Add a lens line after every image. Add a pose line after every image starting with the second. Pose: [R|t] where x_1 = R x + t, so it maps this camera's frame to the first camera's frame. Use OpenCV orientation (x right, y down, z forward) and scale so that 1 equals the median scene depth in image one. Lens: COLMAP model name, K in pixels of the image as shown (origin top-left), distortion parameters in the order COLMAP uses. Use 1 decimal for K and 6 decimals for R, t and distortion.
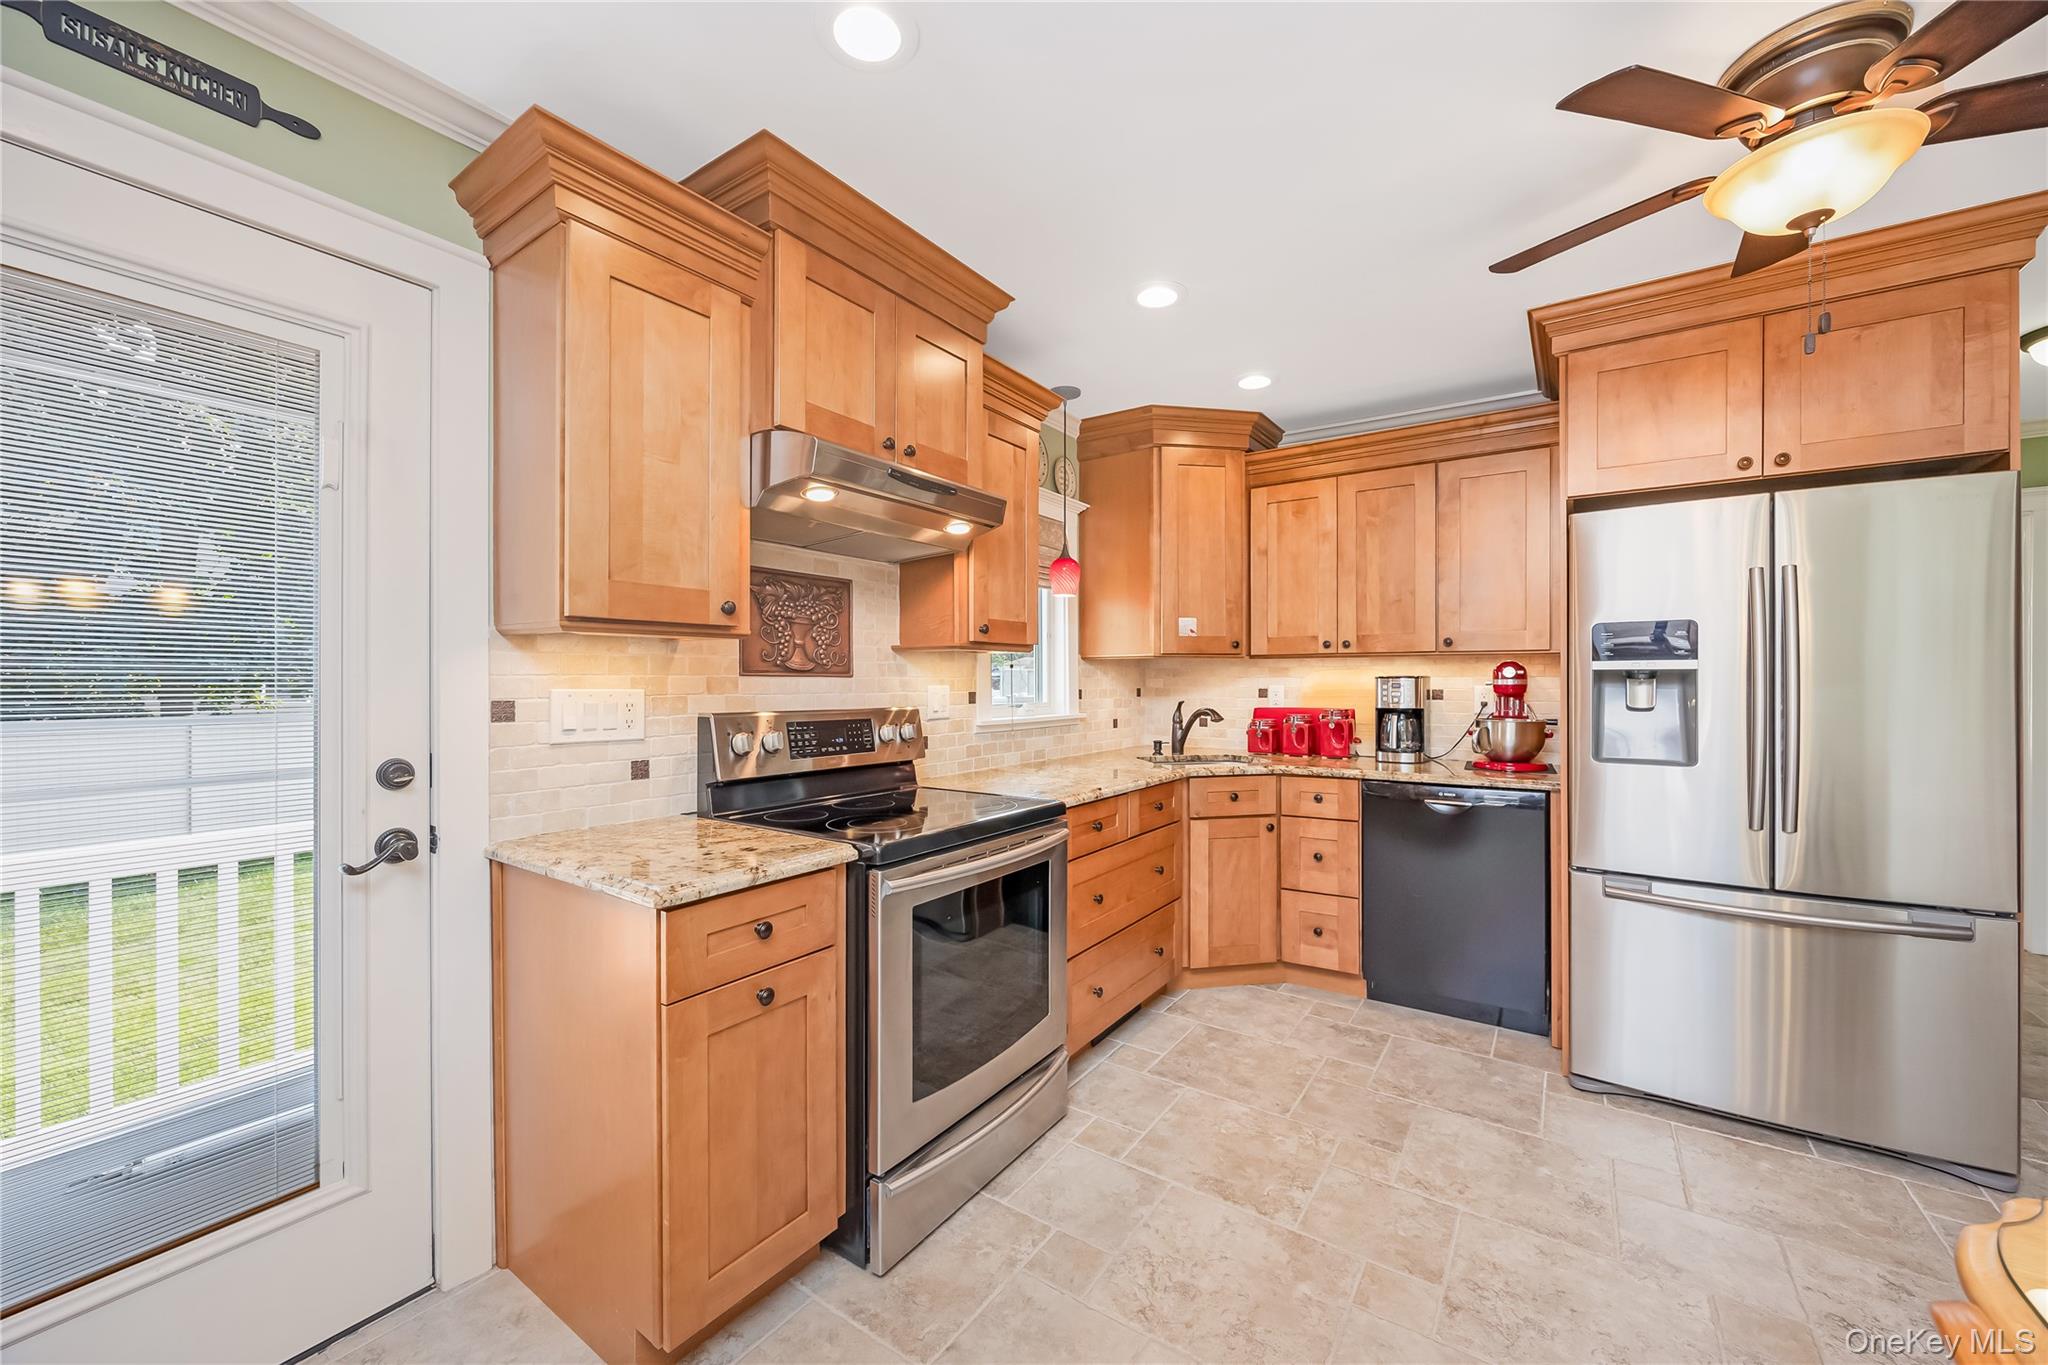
lens RADIAL K [[790.5, 0, 1022.9], [0, 790.5, 686.0], [0, 0, 1]] dist [-0.004880, 0.000301]
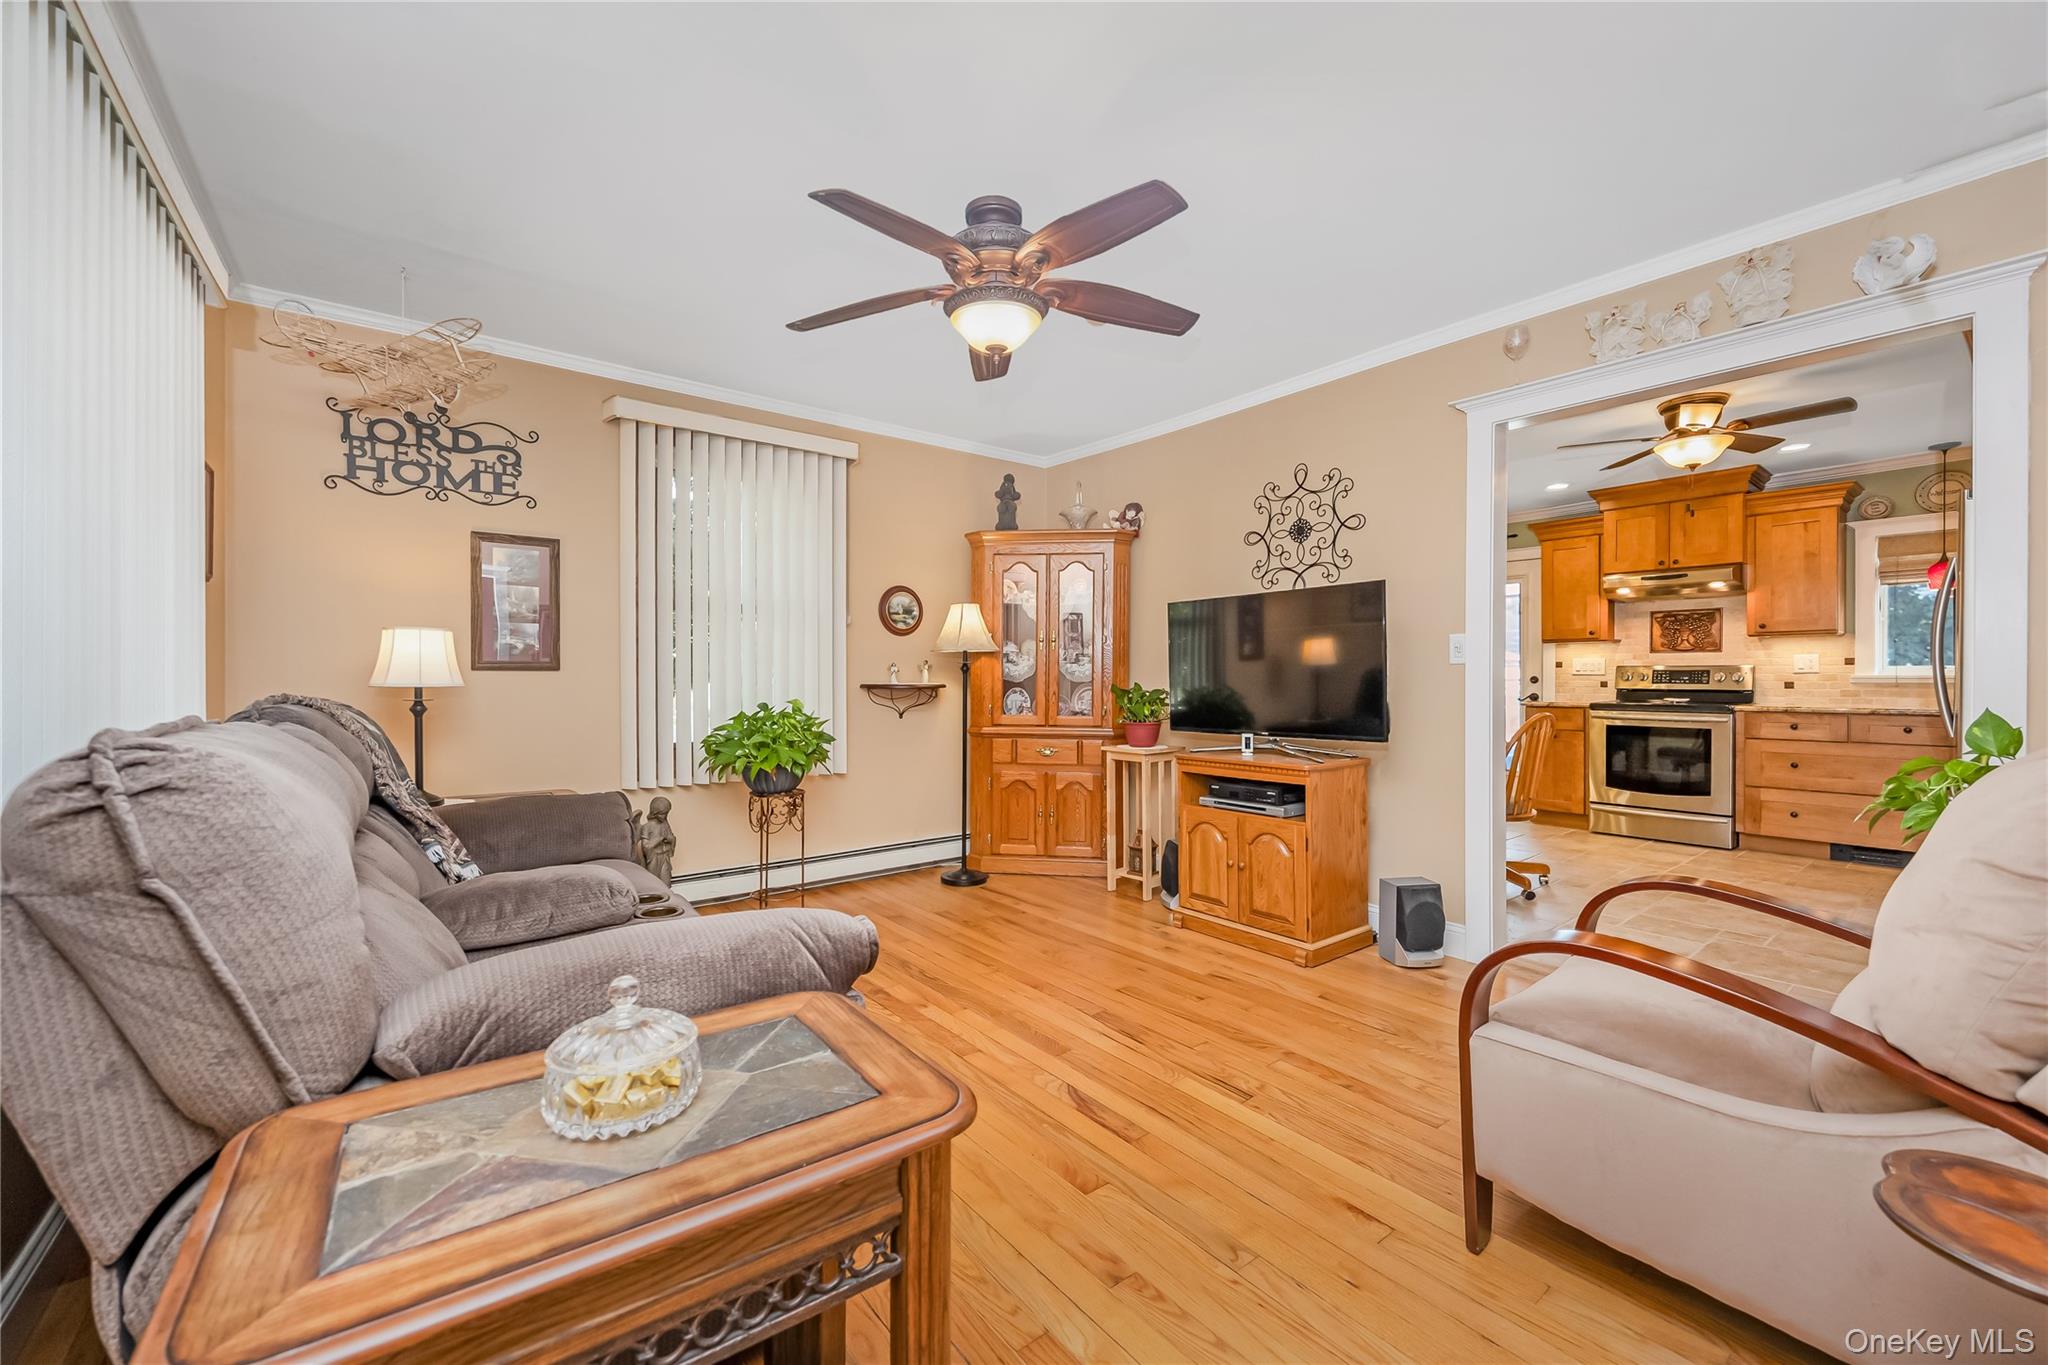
lens RADIAL K [[790.5, 0, 1012.6], [0, 790.5, 684.6], [0, 0, 1]] dist [-0.004880, 0.000301]
pose [[-0.317142, 0.006753, -0.948354, 2.514570], [-0.006394, 0.999937, 0.009259, 0.073192], [0.948356, 0.009000, -0.317079, -0.177499]]
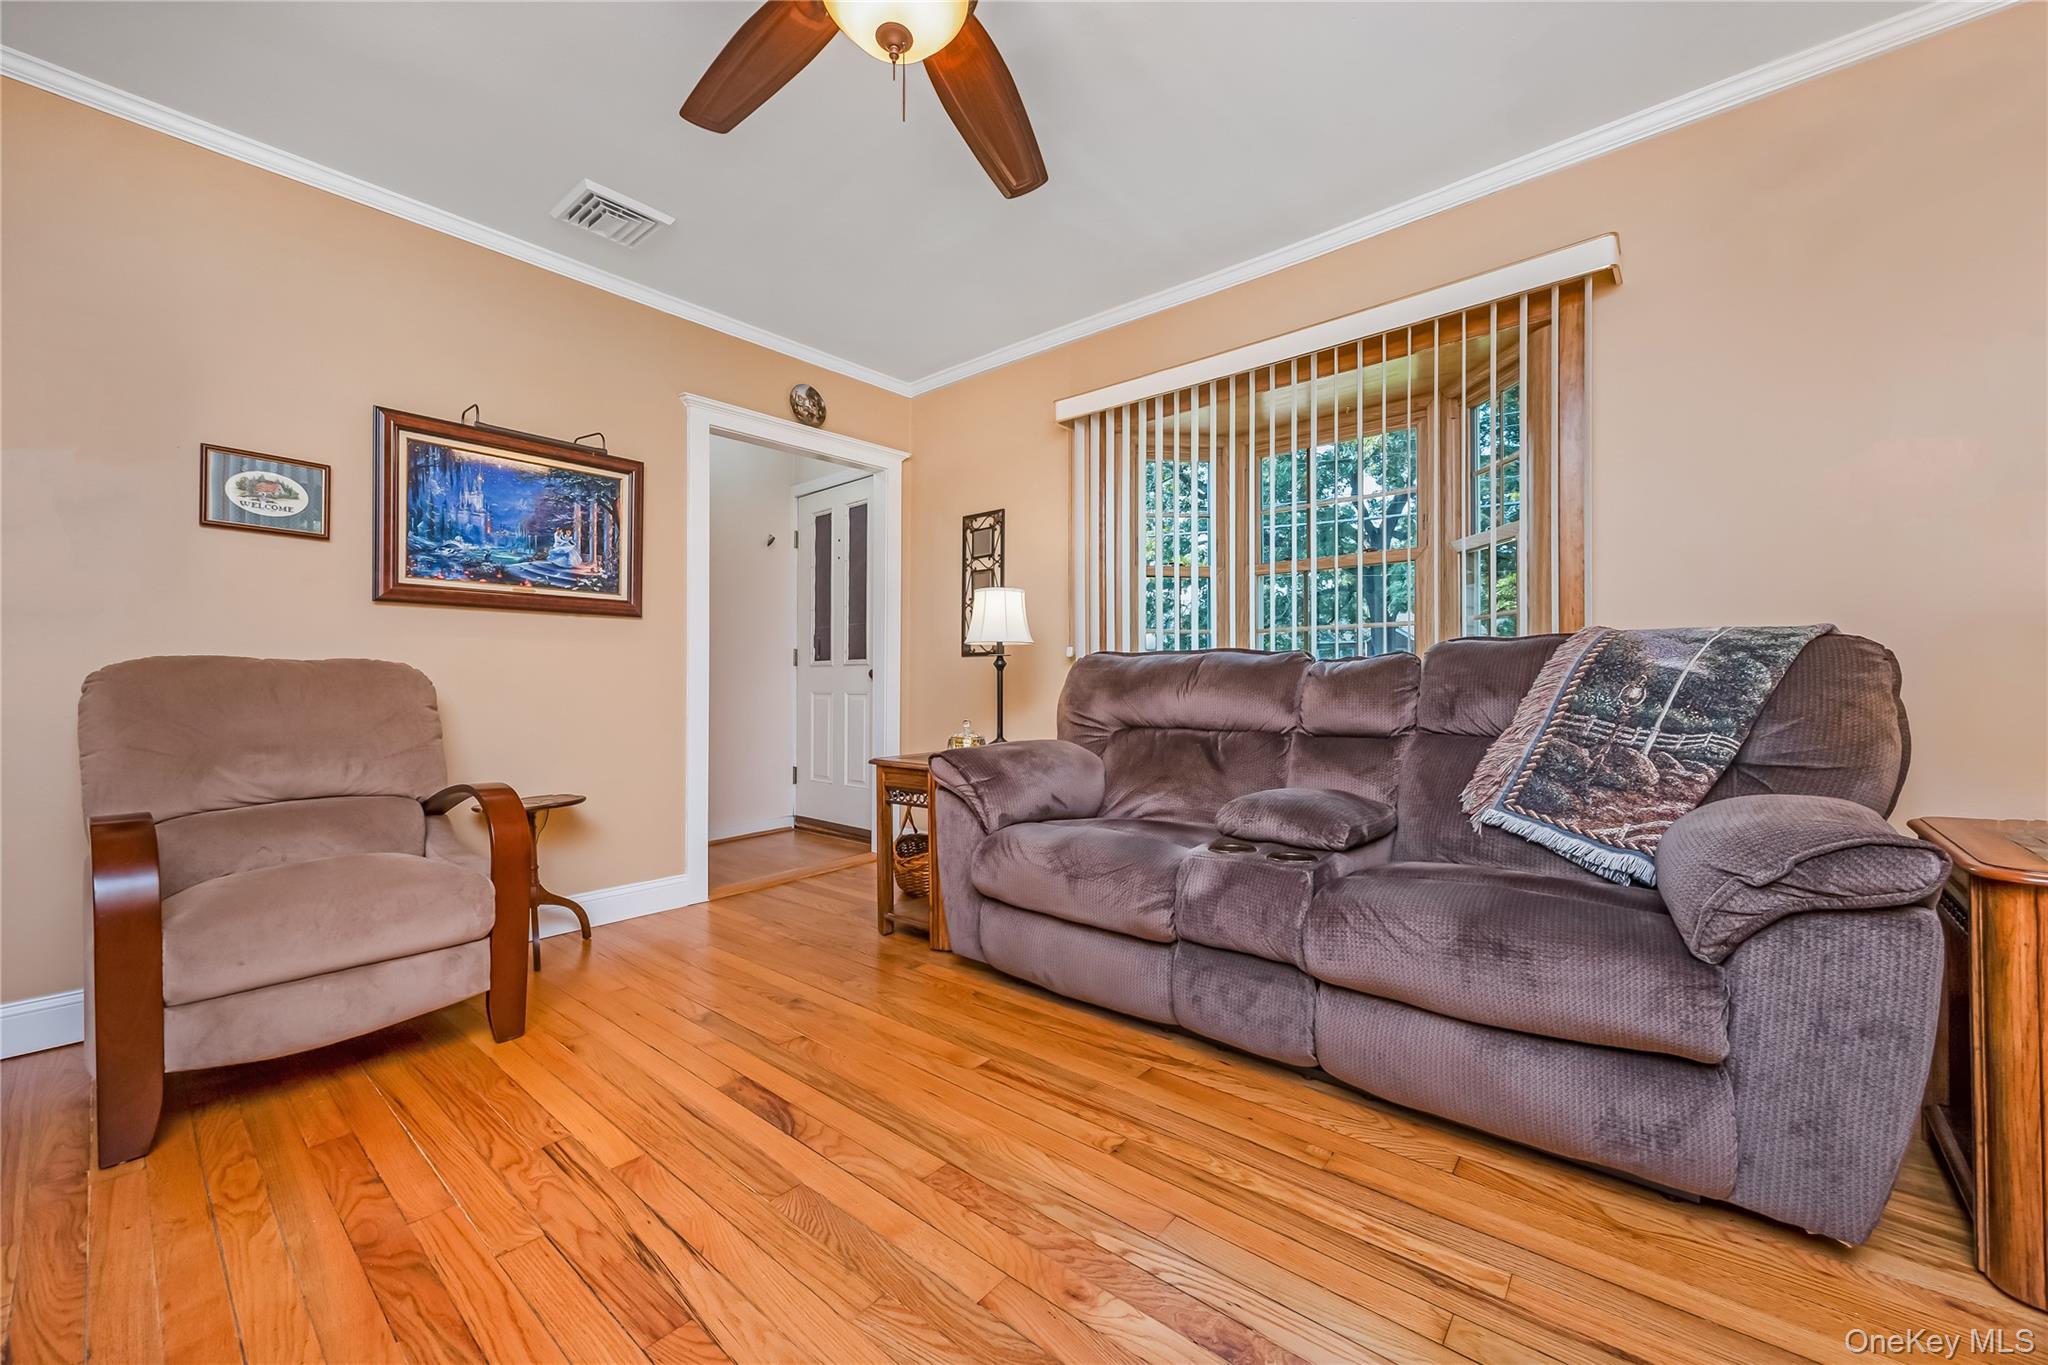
lens RADIAL K [[790.5, 0, 1026.4], [0, 790.5, 695.6], [0, 0, 1]] dist [-0.004880, 0.000301]
pose [[0.095601, -0.008216, 0.995386, 0.989530], [0.011056, 0.999913, 0.007191, 0.159935], [-0.995358, 0.010317, 0.095684, -0.666814]]
